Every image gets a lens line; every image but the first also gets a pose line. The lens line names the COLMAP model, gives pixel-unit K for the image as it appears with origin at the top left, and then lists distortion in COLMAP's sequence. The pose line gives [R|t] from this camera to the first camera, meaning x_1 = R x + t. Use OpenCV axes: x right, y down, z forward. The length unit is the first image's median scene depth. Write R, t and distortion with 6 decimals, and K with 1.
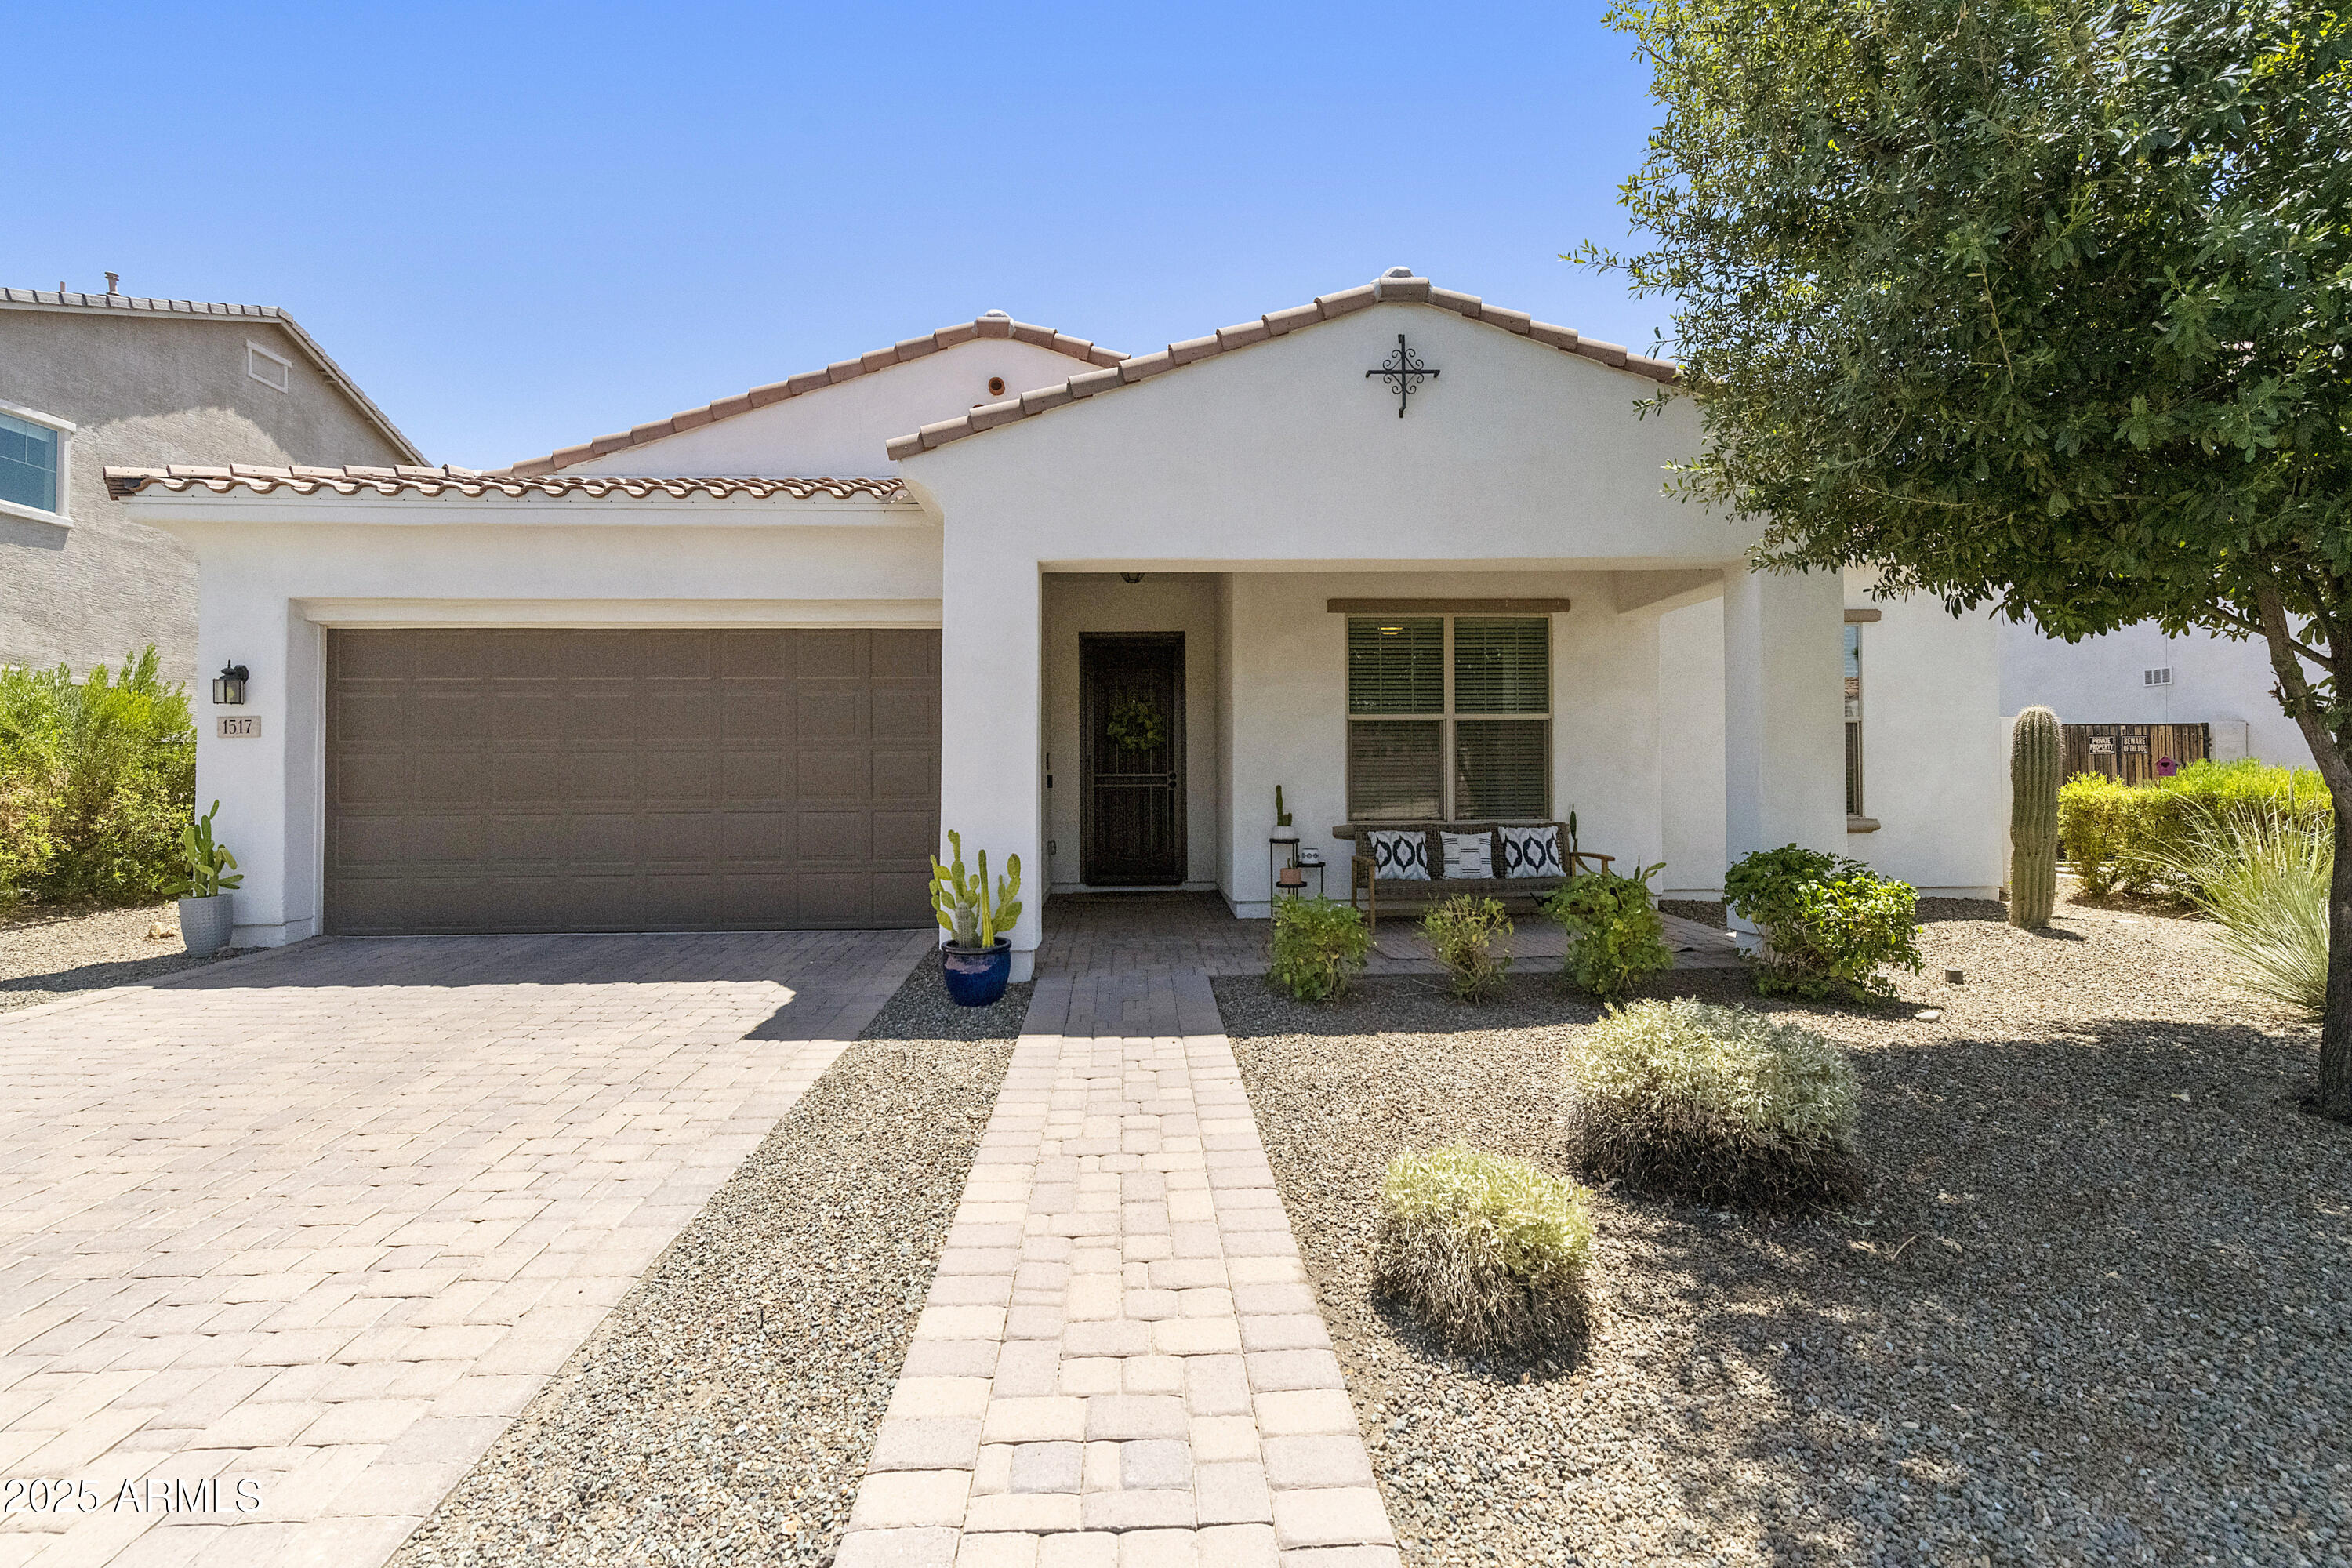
lens RADIAL K [[1024.2, 0, 1167.0], [0, 1024.2, 779.2], [0, 0, 1]] dist [0.000103, -0.000620]
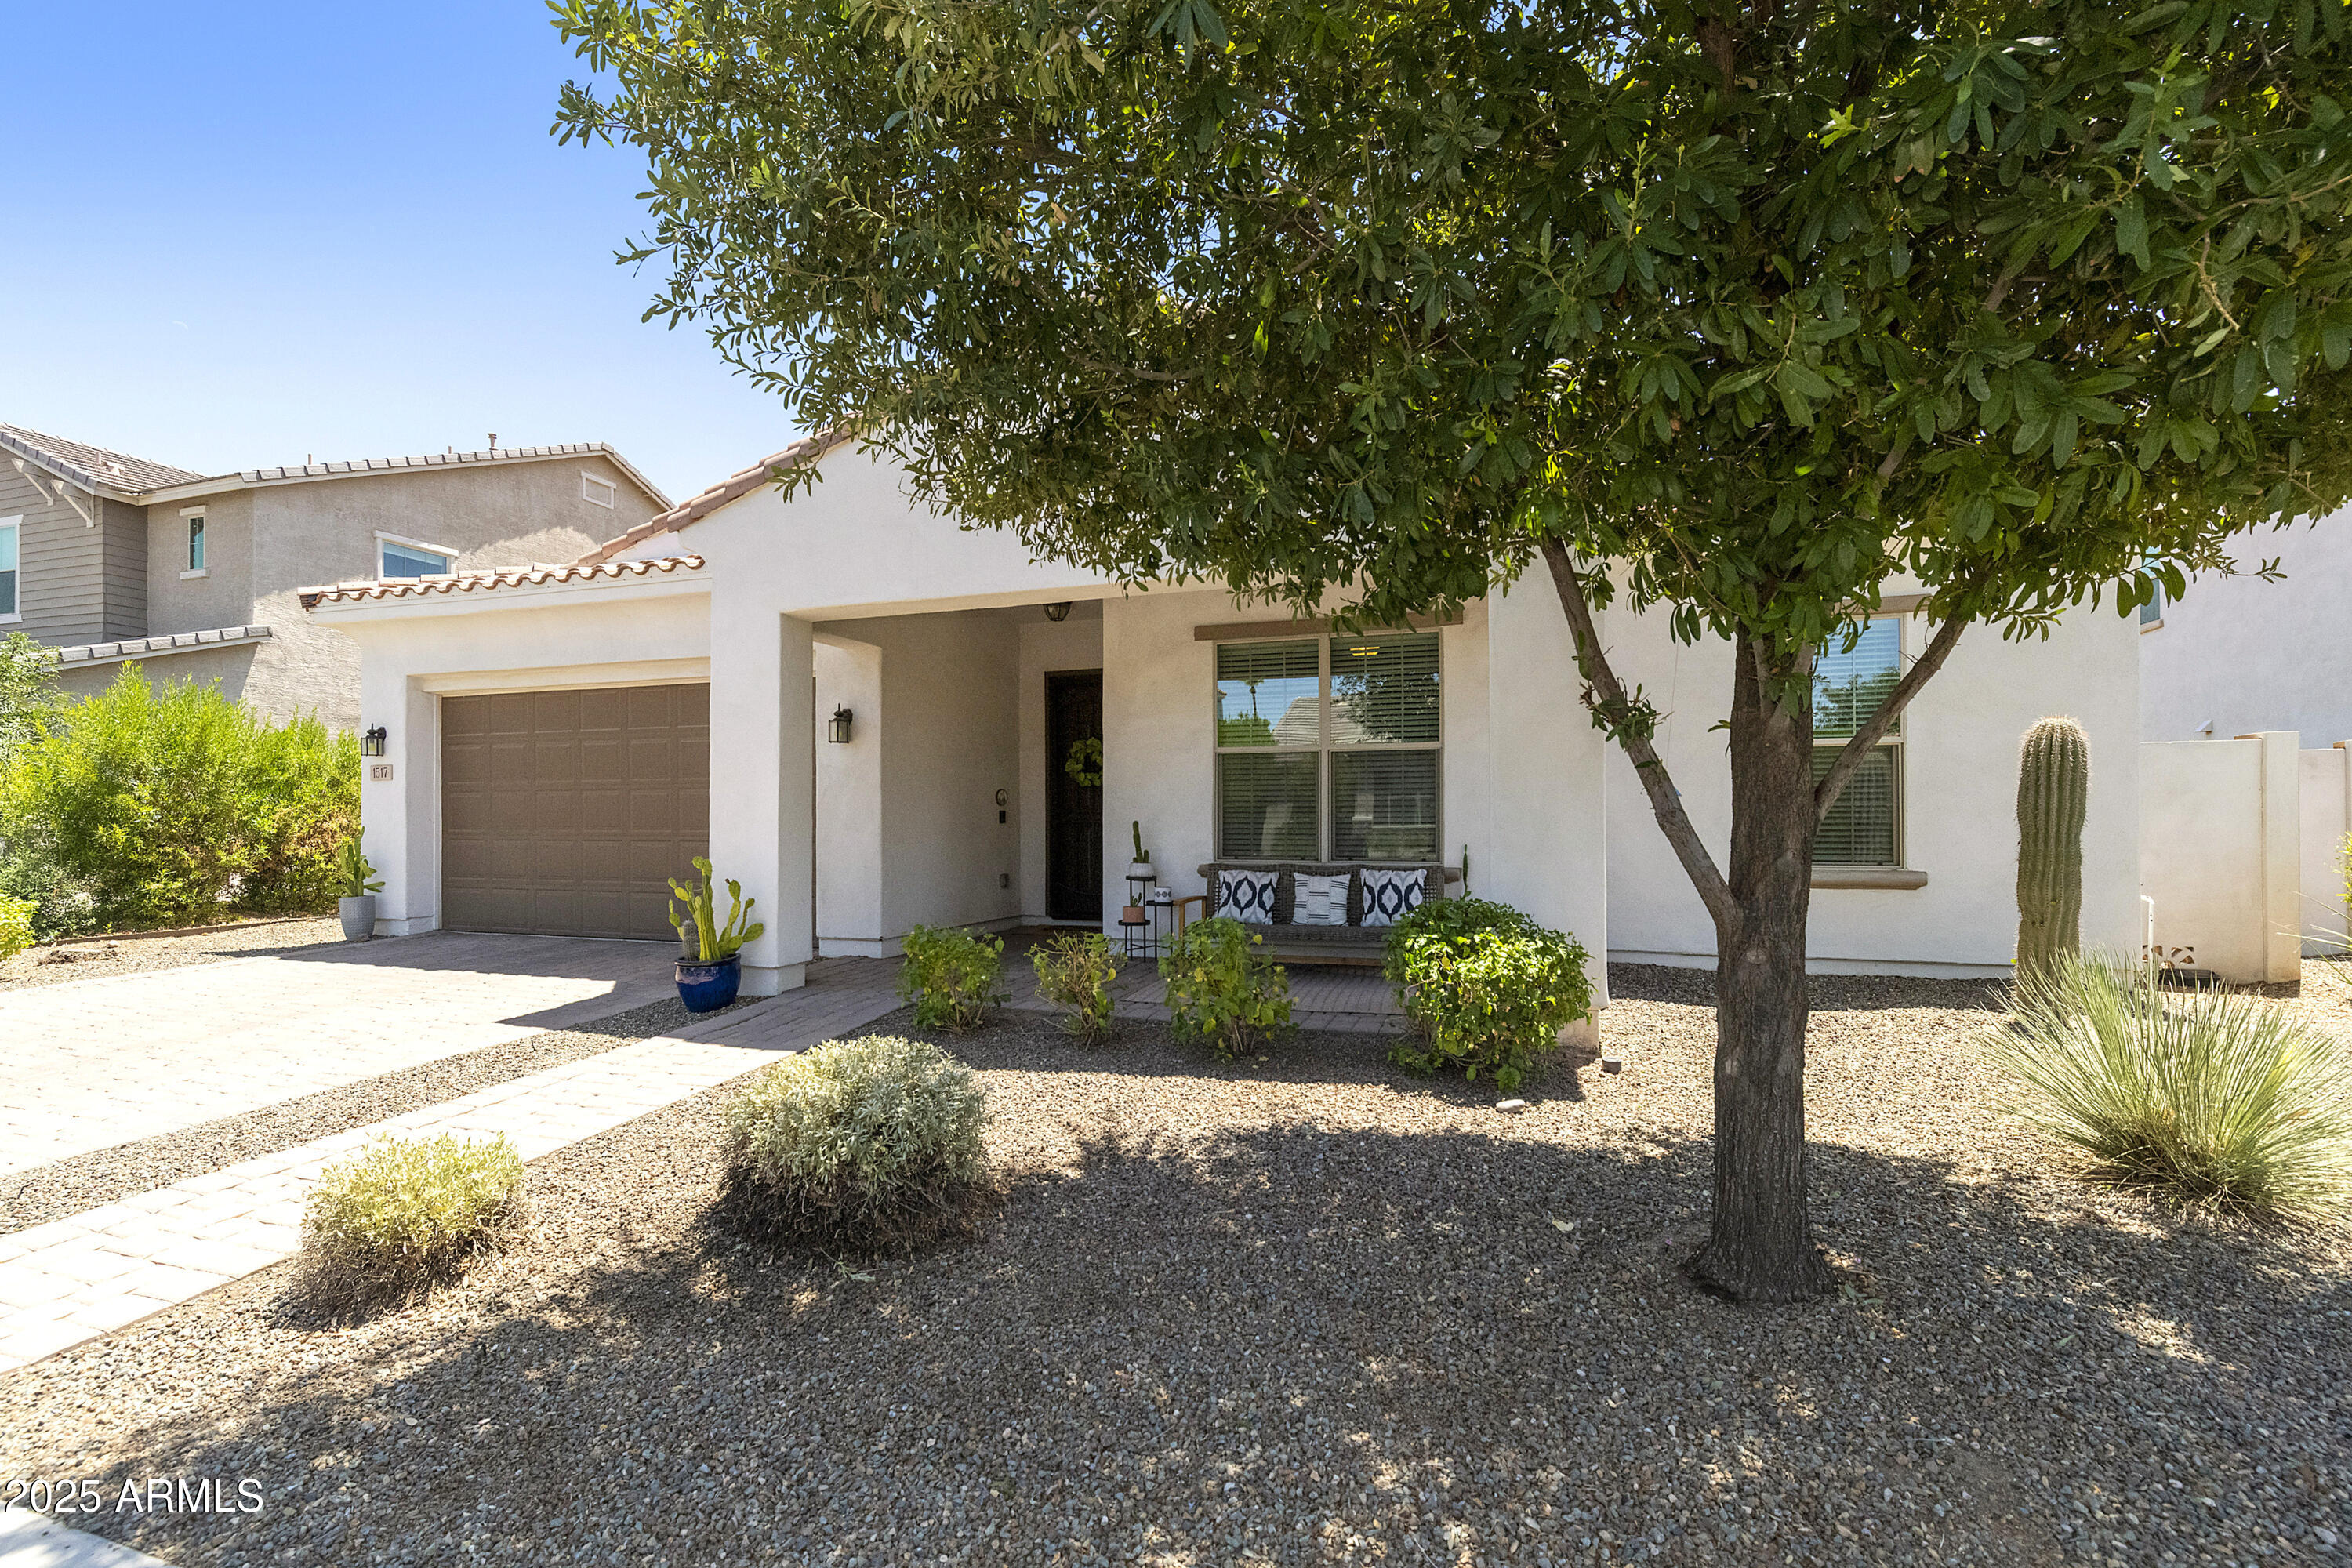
lens RADIAL K [[1036.5, 0, 1133.4], [0, 1036.5, 837.3], [0, 0, 1]] dist [0.004129, -0.000528]
pose [[0.930120, 0.011864, -0.367063, 0.478230], [-0.005219, 0.999804, 0.019090, 0.002316], [0.367218, -0.015840, 0.930000, 0.078191]]
